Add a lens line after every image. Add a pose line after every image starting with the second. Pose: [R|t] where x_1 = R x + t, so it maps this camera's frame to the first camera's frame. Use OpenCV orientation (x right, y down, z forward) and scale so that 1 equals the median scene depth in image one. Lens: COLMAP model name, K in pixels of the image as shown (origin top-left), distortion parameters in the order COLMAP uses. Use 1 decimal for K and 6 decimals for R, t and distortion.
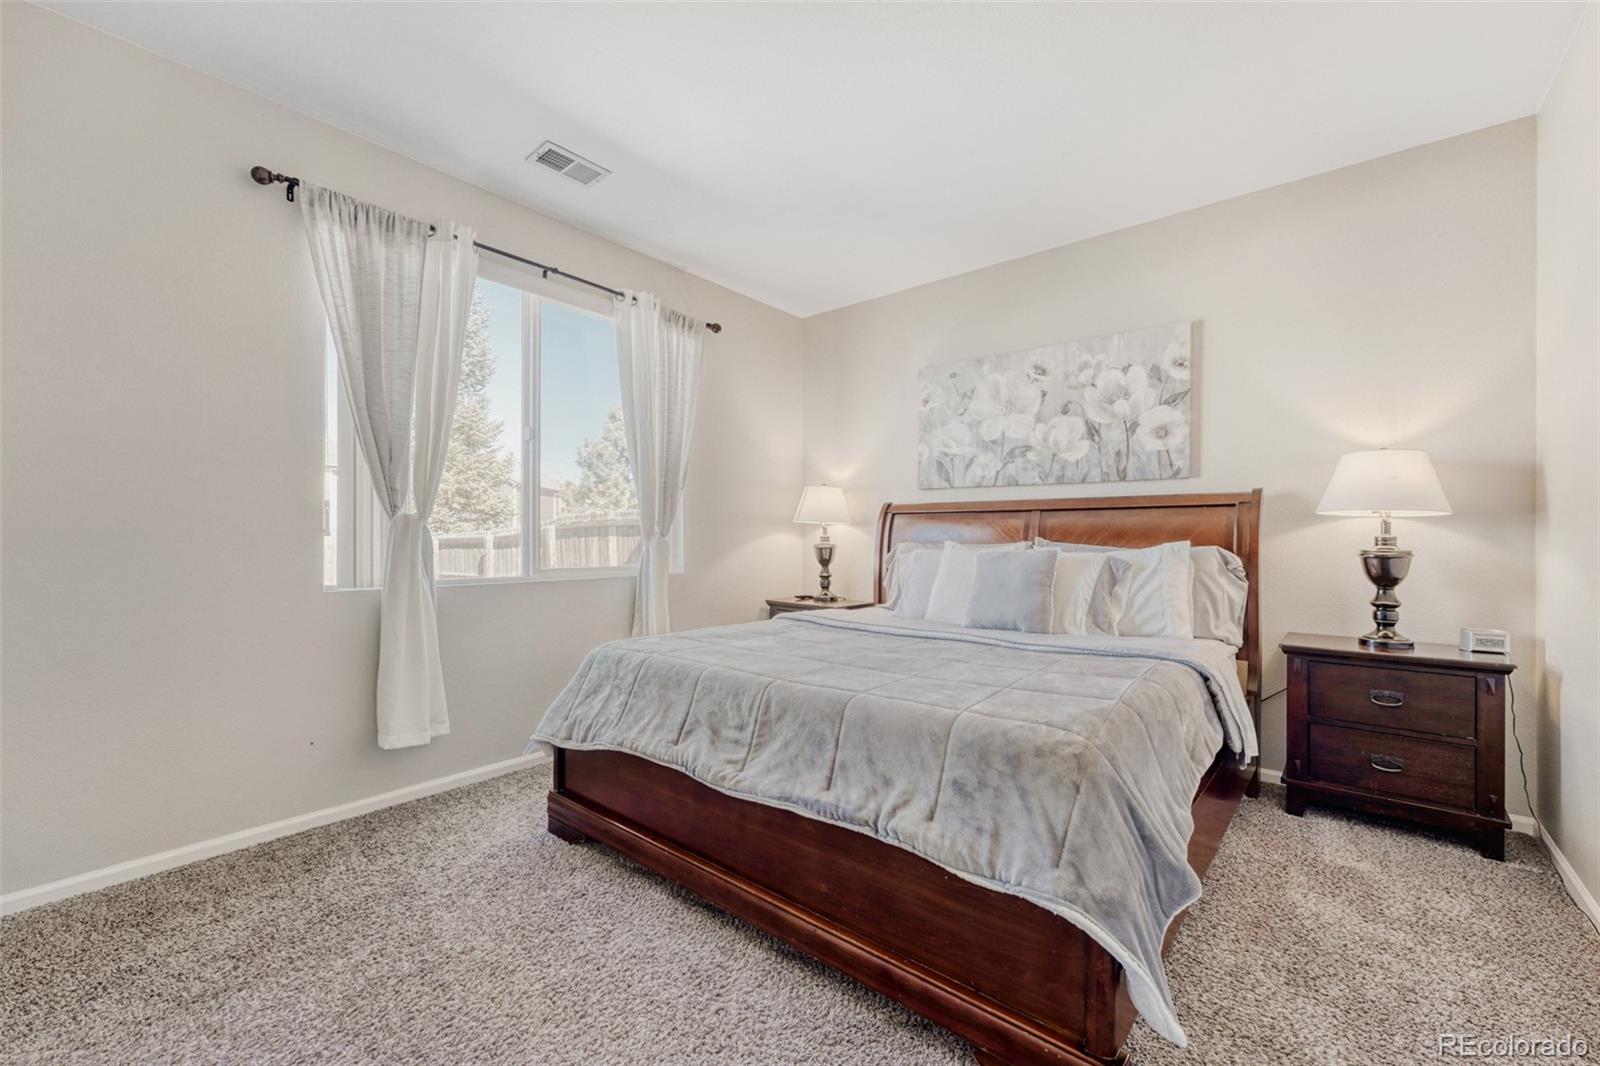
lens RADIAL K [[647.7, 0, 802.9], [0, 647.7, 532.4], [0, 0, 1]] dist [-0.000284, -0.000507]
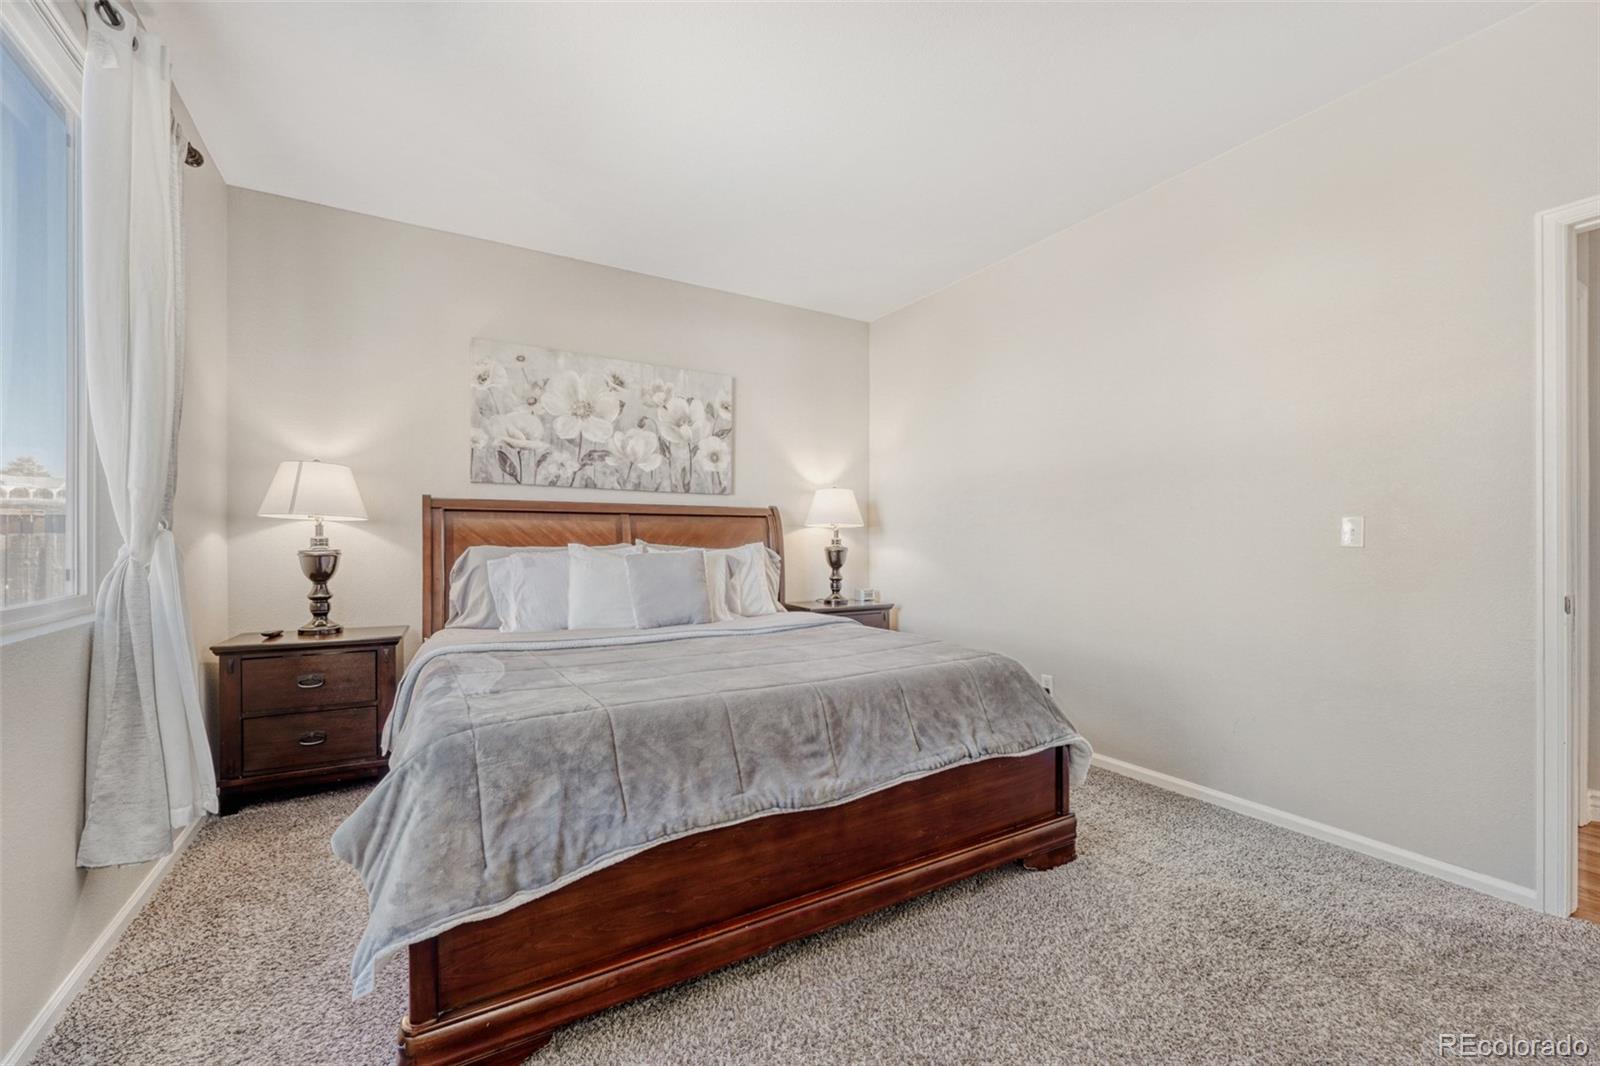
lens RADIAL K [[647.7, 0, 806.9], [0, 647.7, 535.9], [0, 0, 1]] dist [-0.000284, -0.000507]
pose [[0.327690, 0.004914, 0.944773, -0.562830], [-0.007576, 0.999968, -0.002573, 0.001948], [-0.944755, -0.006315, 0.327716, 0.389280]]
